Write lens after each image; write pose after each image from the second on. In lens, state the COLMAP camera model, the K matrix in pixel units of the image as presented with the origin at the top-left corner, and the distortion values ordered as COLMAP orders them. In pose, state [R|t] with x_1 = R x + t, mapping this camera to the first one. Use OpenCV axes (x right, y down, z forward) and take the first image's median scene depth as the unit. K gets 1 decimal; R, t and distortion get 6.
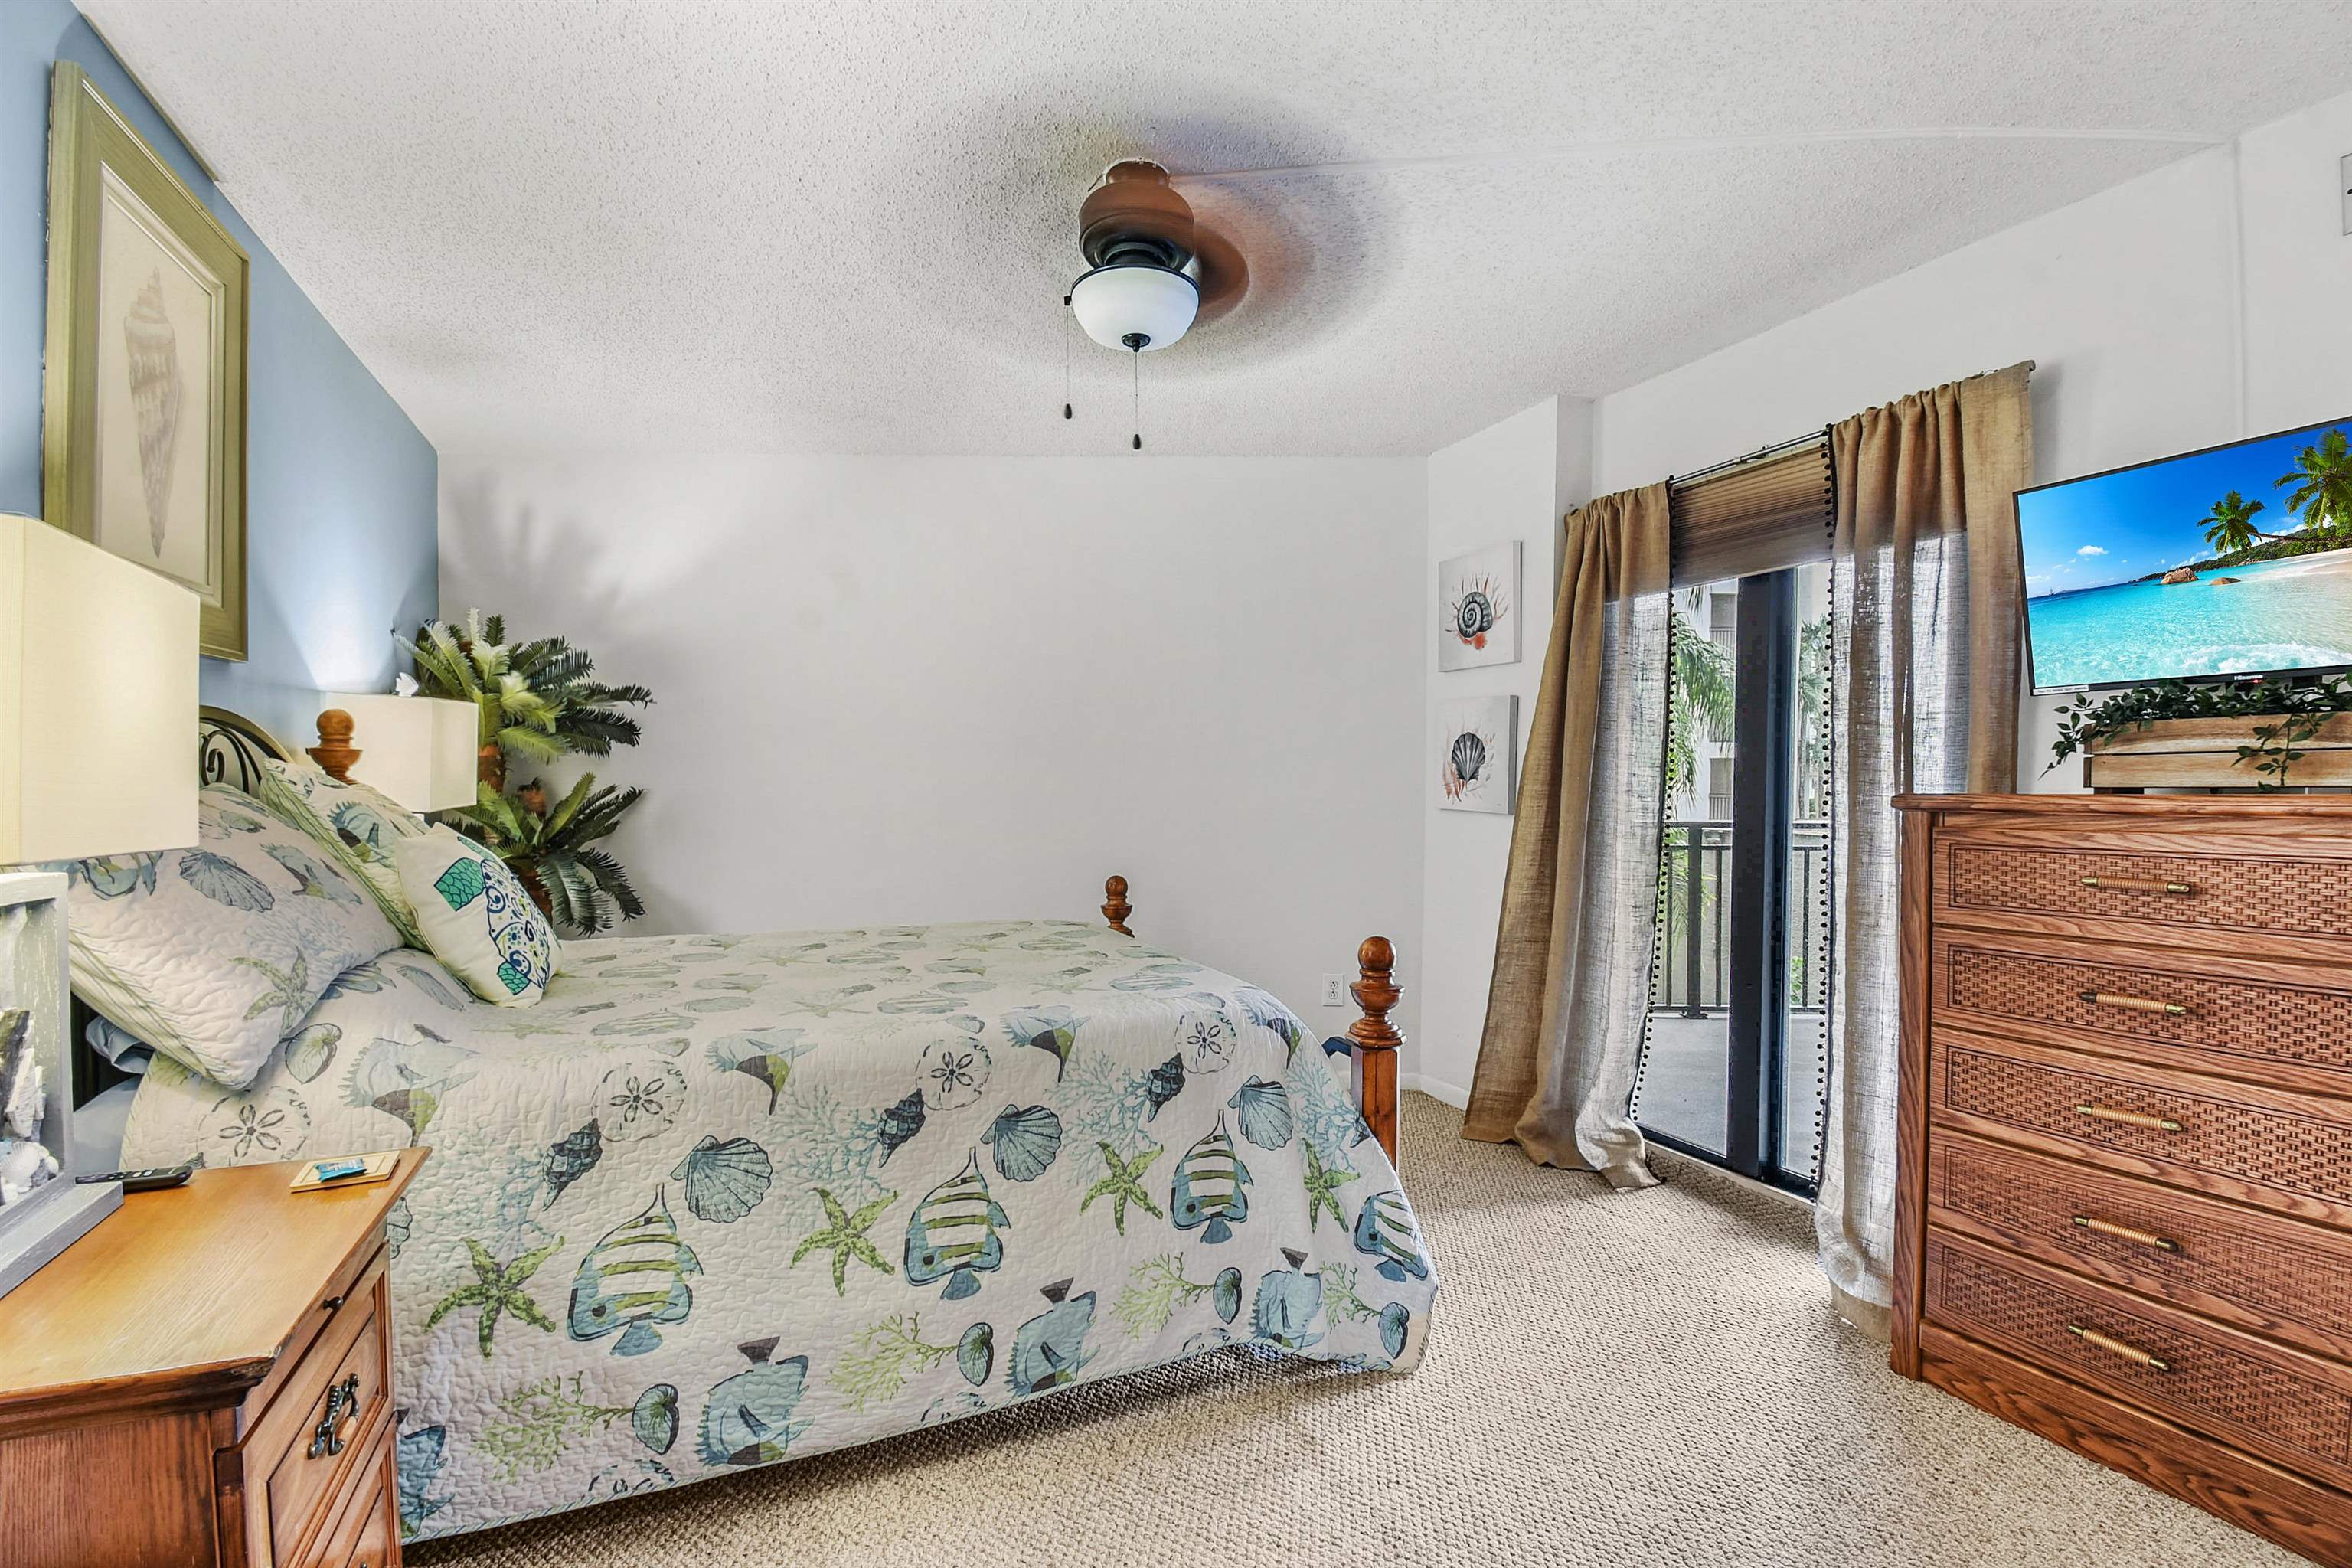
lens RADIAL K [[1075.3, 0, 1180.6], [0, 1075.3, 804.2], [0, 0, 1]] dist [-0.009441, -0.002463]
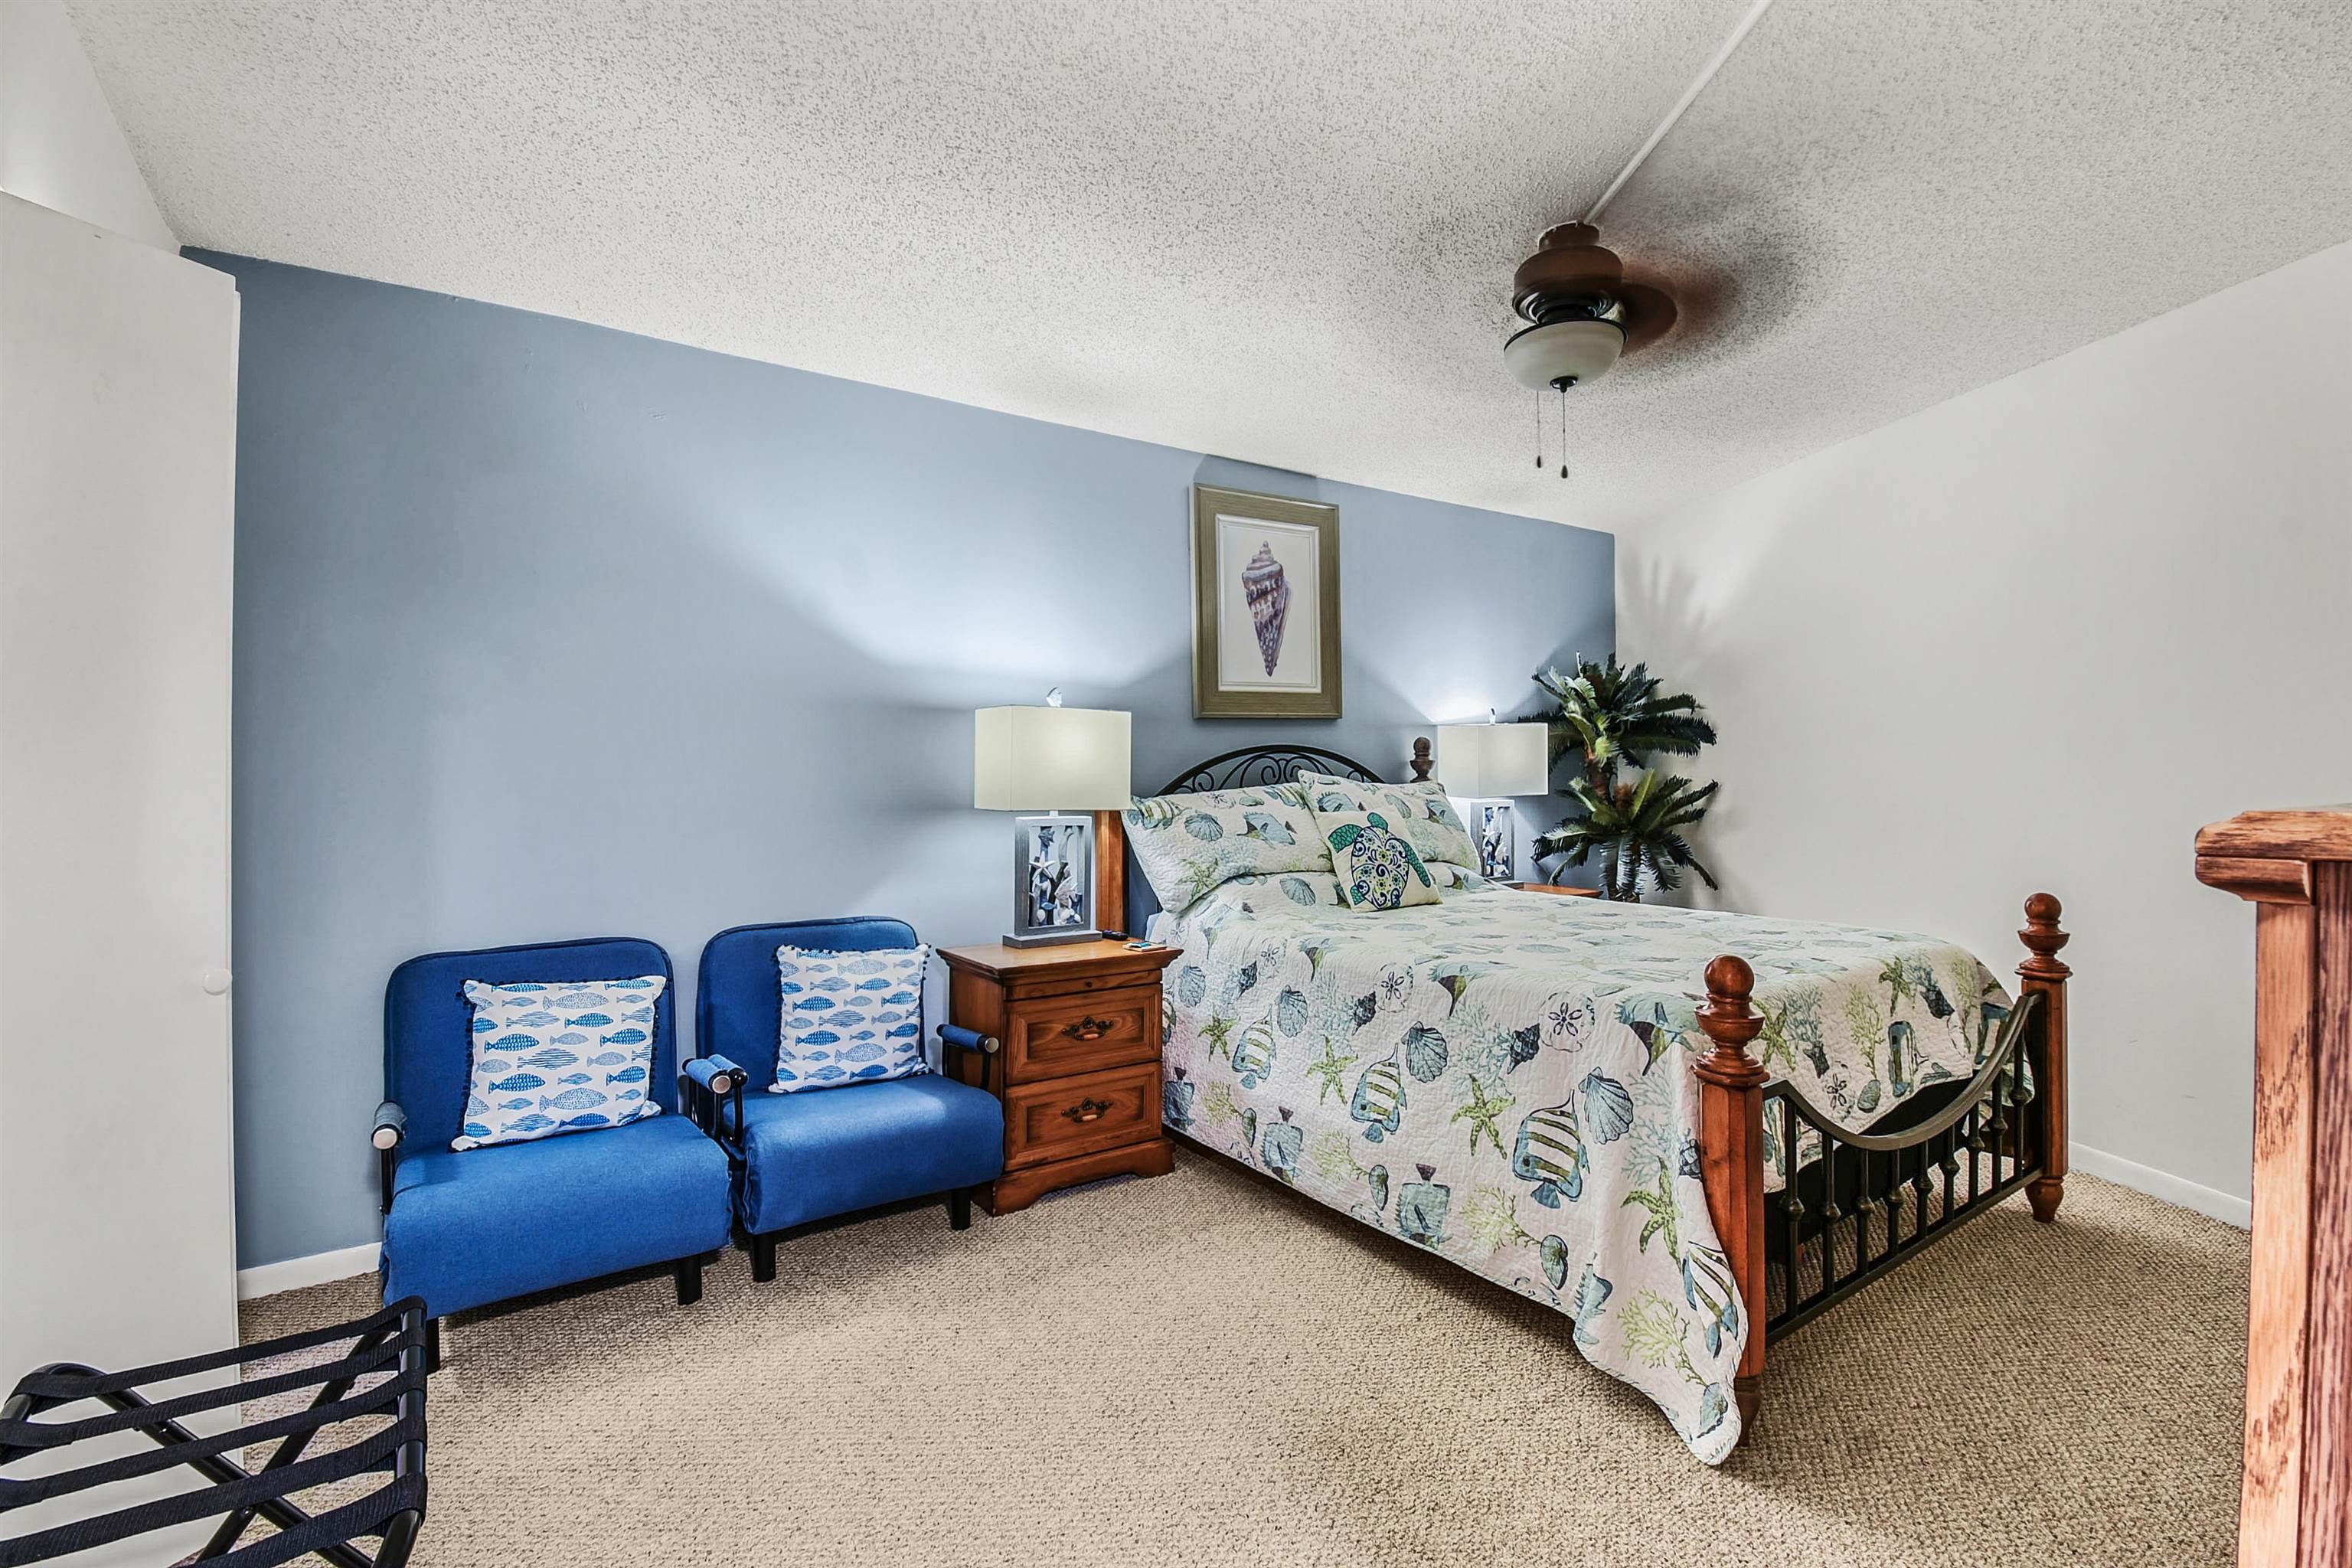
lens RADIAL K [[1075.3, 0, 1179.9], [0, 1075.3, 776.3], [0, 0, 1]] dist [-0.009441, -0.002463]
pose [[0.142341, -0.008244, -0.989783, 1.106072], [-0.007086, 0.999931, -0.009348, -0.010173], [0.989792, 0.008344, 0.142273, 0.505537]]
